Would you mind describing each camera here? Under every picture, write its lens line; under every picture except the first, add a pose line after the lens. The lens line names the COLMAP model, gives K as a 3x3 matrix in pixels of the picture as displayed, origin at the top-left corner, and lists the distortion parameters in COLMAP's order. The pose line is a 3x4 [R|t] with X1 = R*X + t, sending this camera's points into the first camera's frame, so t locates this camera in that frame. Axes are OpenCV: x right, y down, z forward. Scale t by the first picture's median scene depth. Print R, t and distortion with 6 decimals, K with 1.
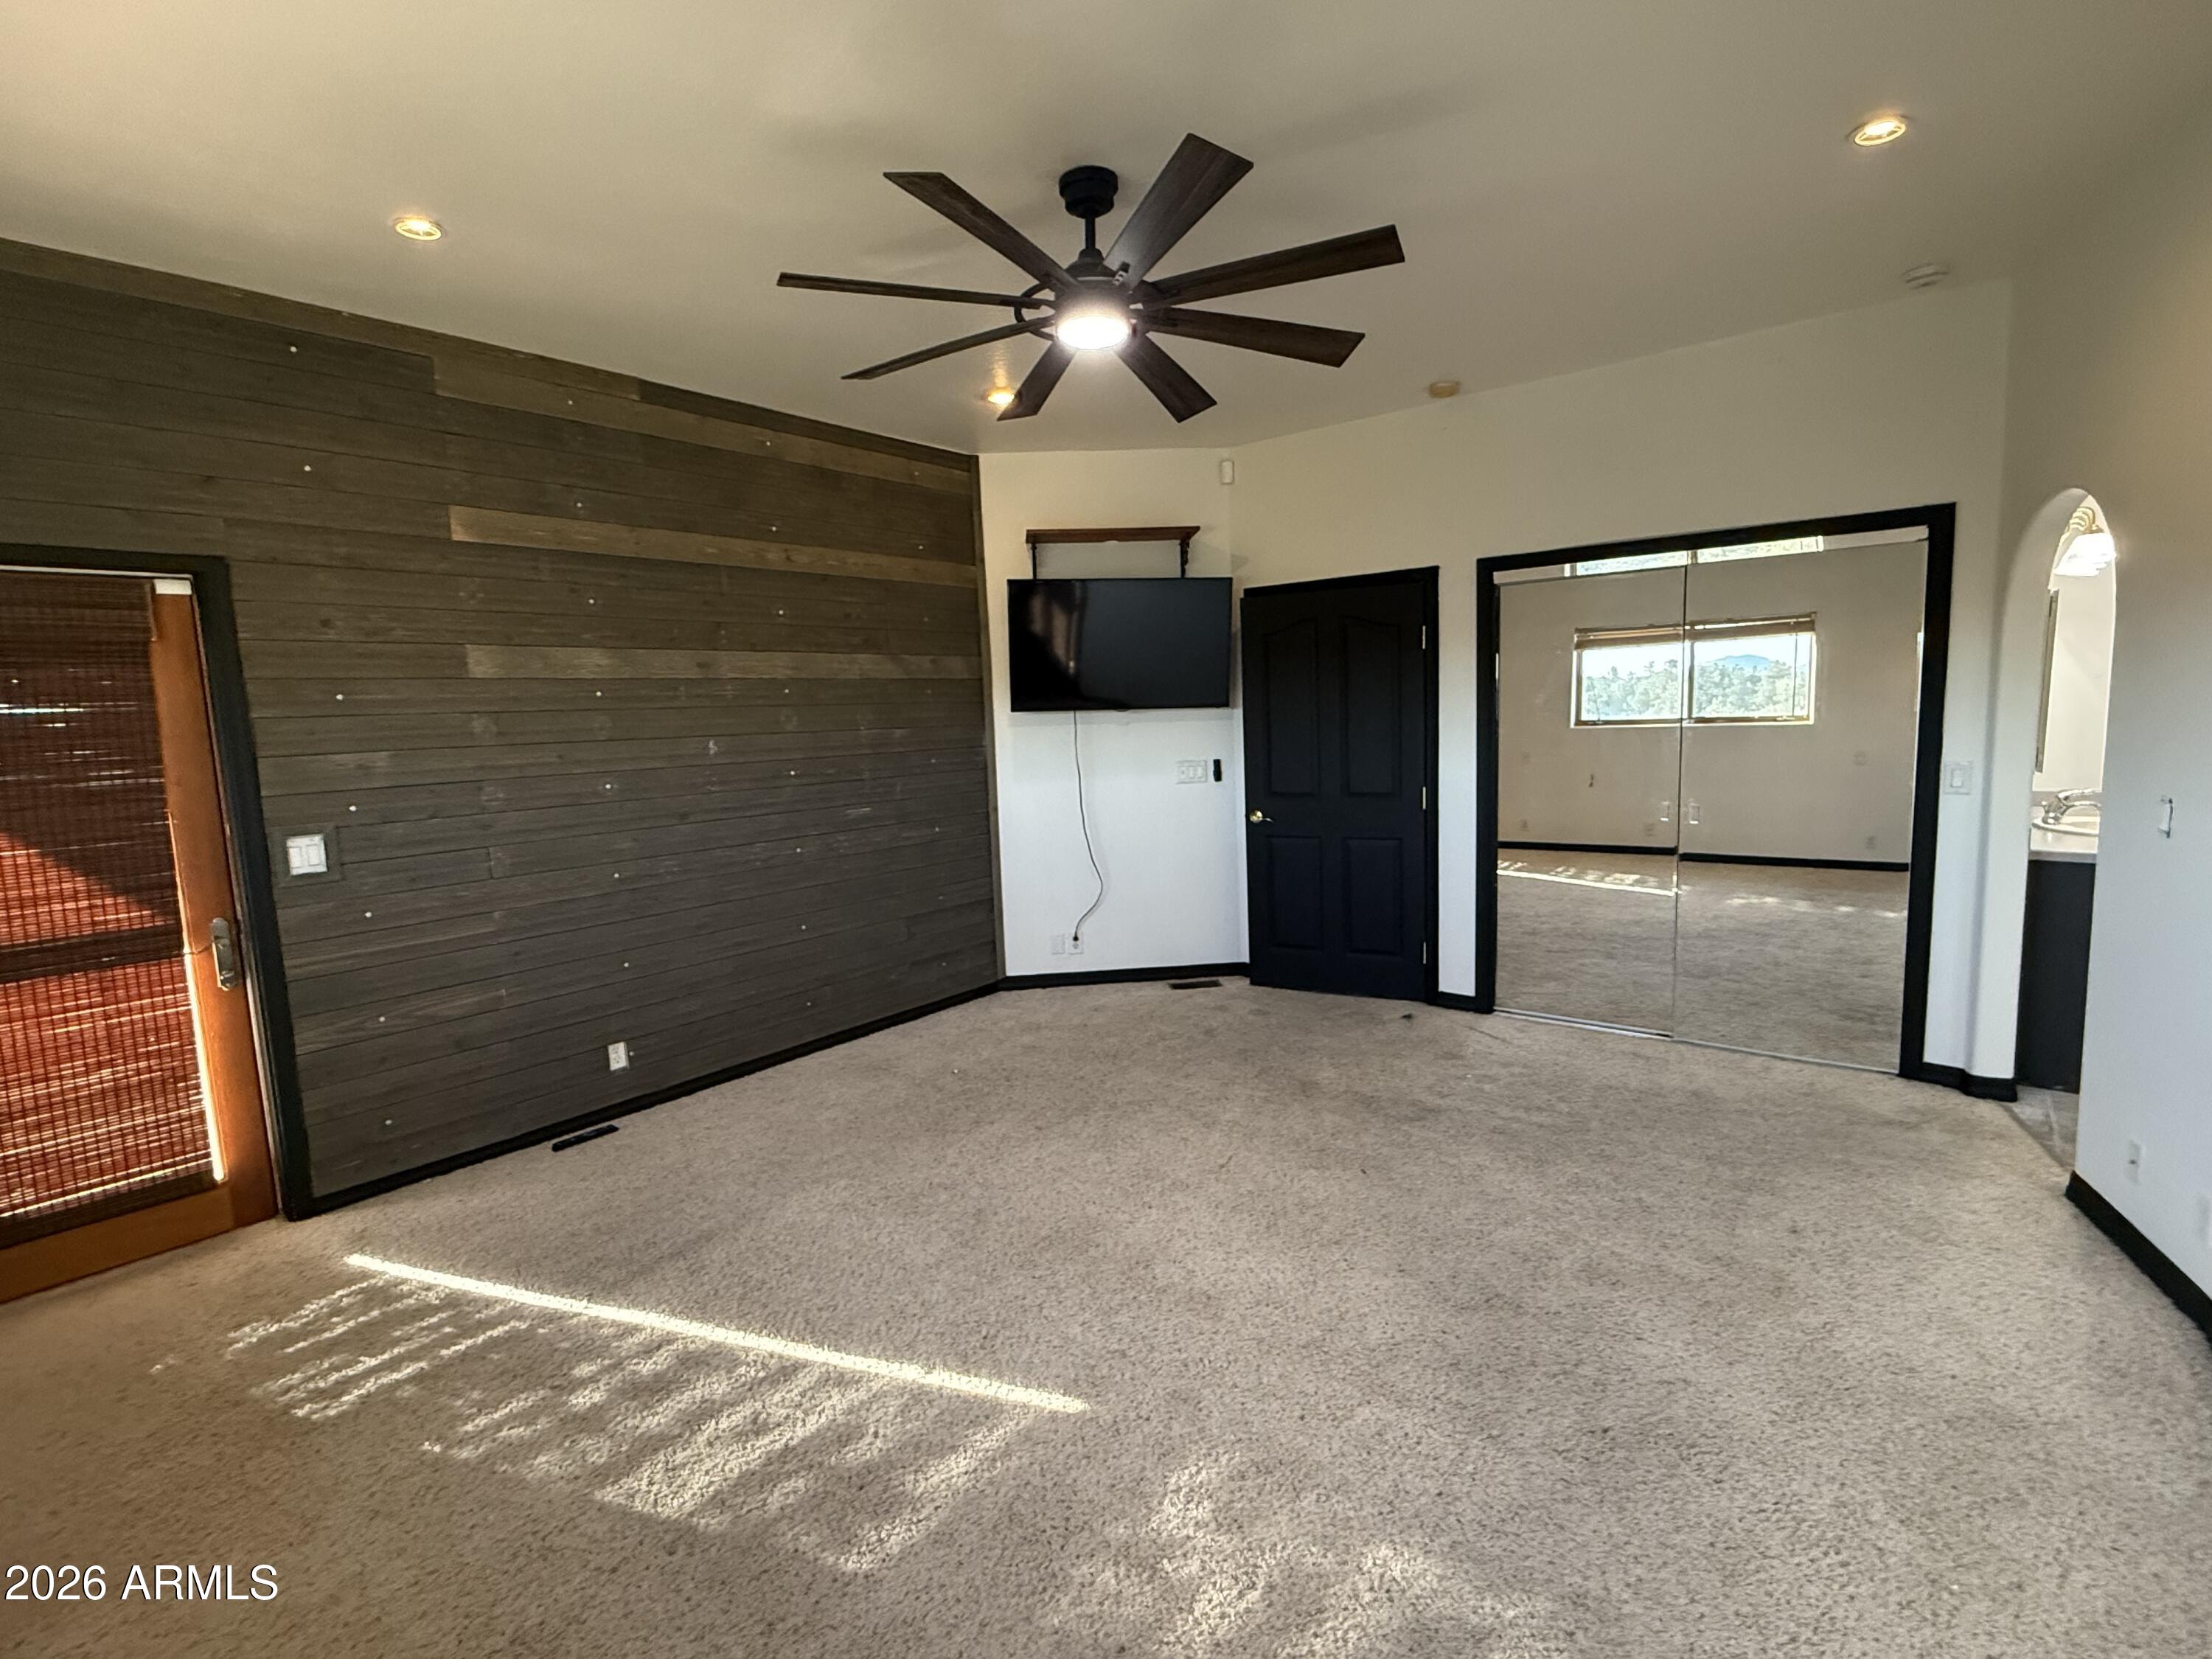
lens RADIAL K [[1013.7, 0, 1100.4], [0, 1013.7, 819.0], [0, 0, 1]] dist [-0.002814, -0.000248]
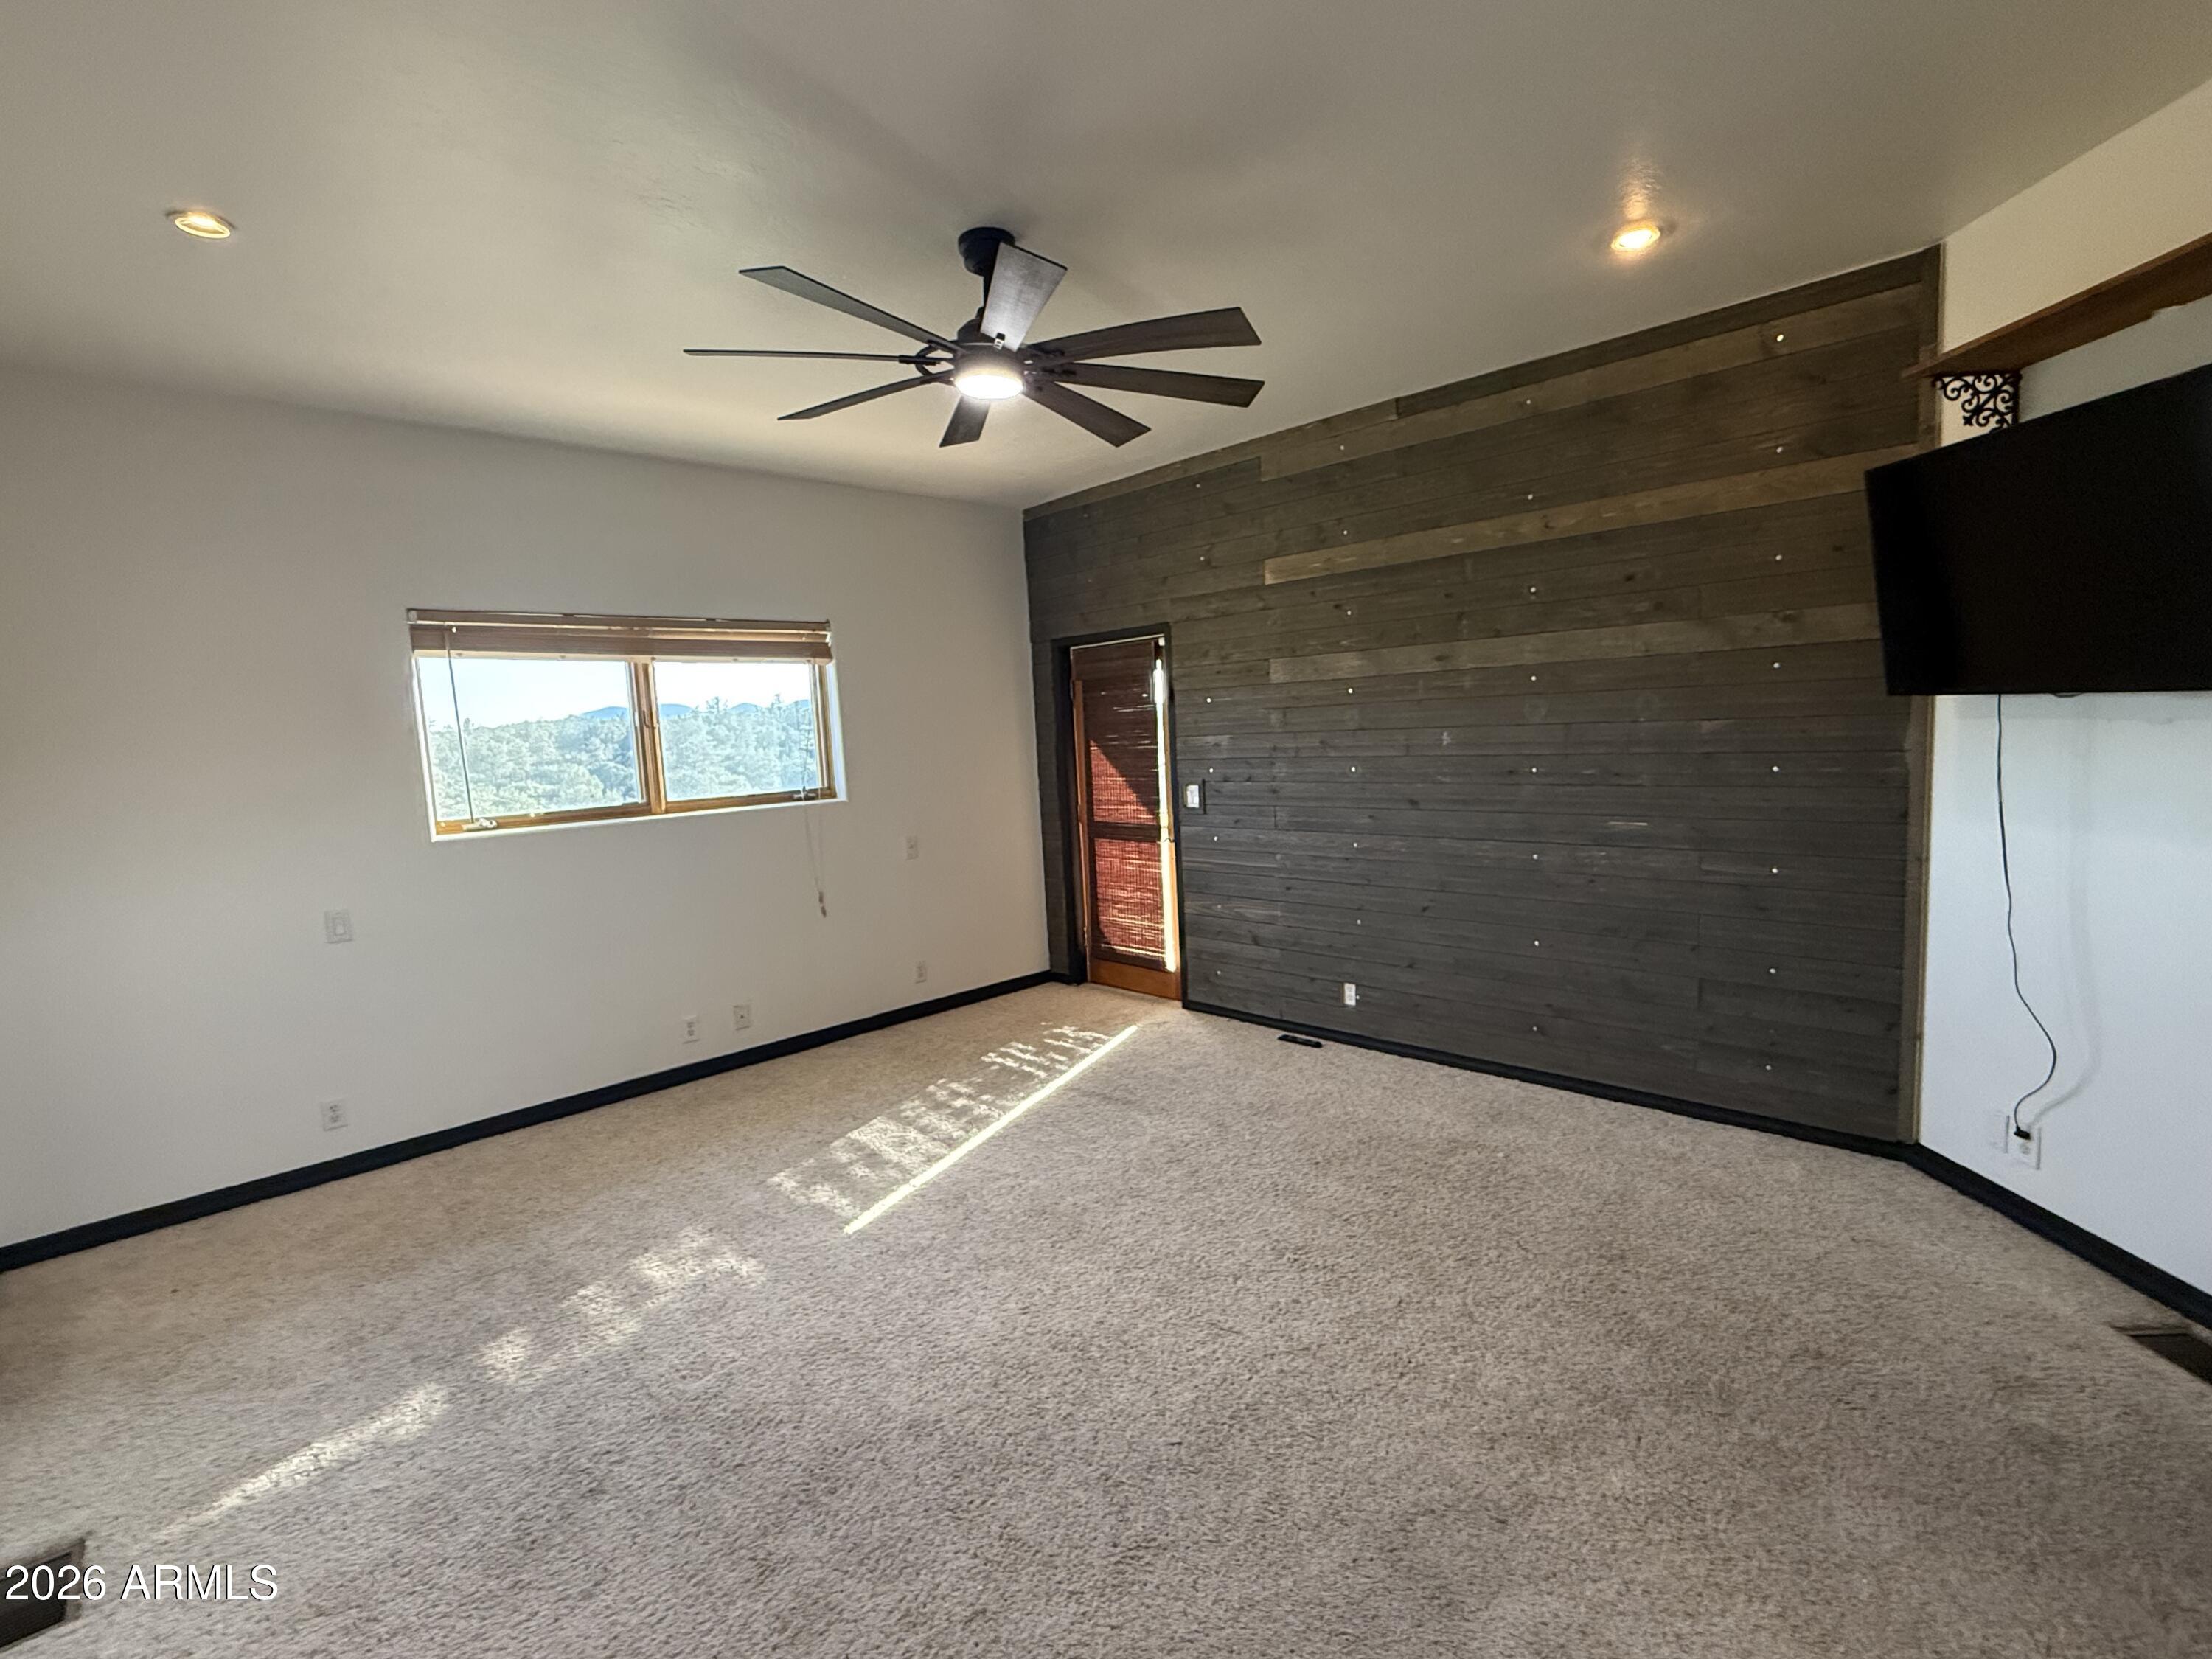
lens RADIAL K [[1042.2, 0, 1102.1], [0, 1042.2, 823.1], [0, 0, 1]] dist [0.003898, 0.001027]
pose [[-0.100725, 0.136663, -0.985483, 0.800601], [-0.053602, 0.988337, 0.142538, -0.136086], [0.993469, 0.067181, -0.092225, 0.880422]]
